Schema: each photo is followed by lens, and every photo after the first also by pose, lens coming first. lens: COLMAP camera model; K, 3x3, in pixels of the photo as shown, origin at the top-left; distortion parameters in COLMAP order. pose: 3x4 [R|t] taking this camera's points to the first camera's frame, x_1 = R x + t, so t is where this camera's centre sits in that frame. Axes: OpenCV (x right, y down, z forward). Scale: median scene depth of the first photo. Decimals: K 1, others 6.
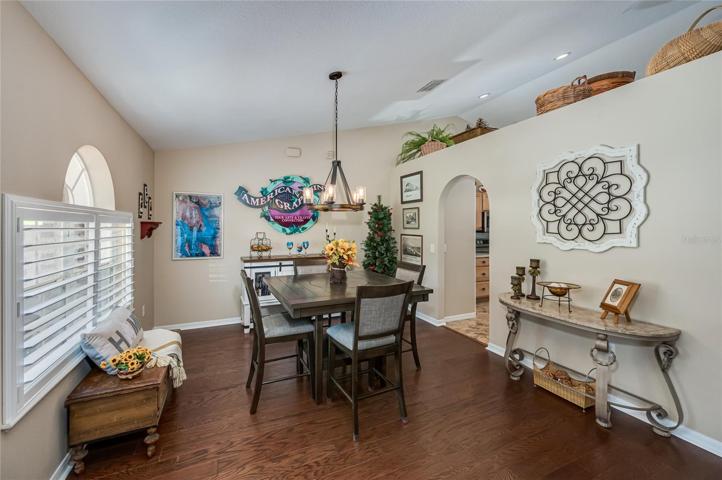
lens RADIAL K [[295.3, 0, 362.6], [0, 295.3, 226.8], [0, 0, 1]] dist [0.000554, -0.000369]
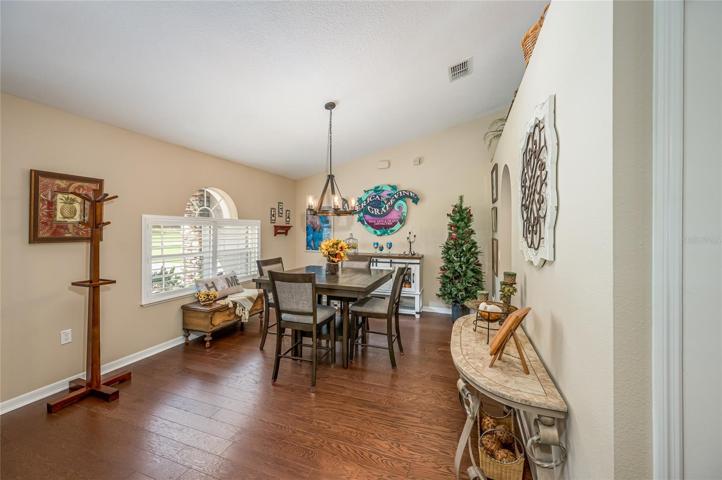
lens RADIAL K [[295.3, 0, 362.6], [0, 295.3, 226.8], [0, 0, 1]] dist [0.000554, -0.000369]
pose [[0.709021, -0.003454, -0.705179, 0.528080], [-0.006480, 0.999914, -0.011413, 0.003661], [0.705157, 0.012662, 0.708938, 0.134623]]
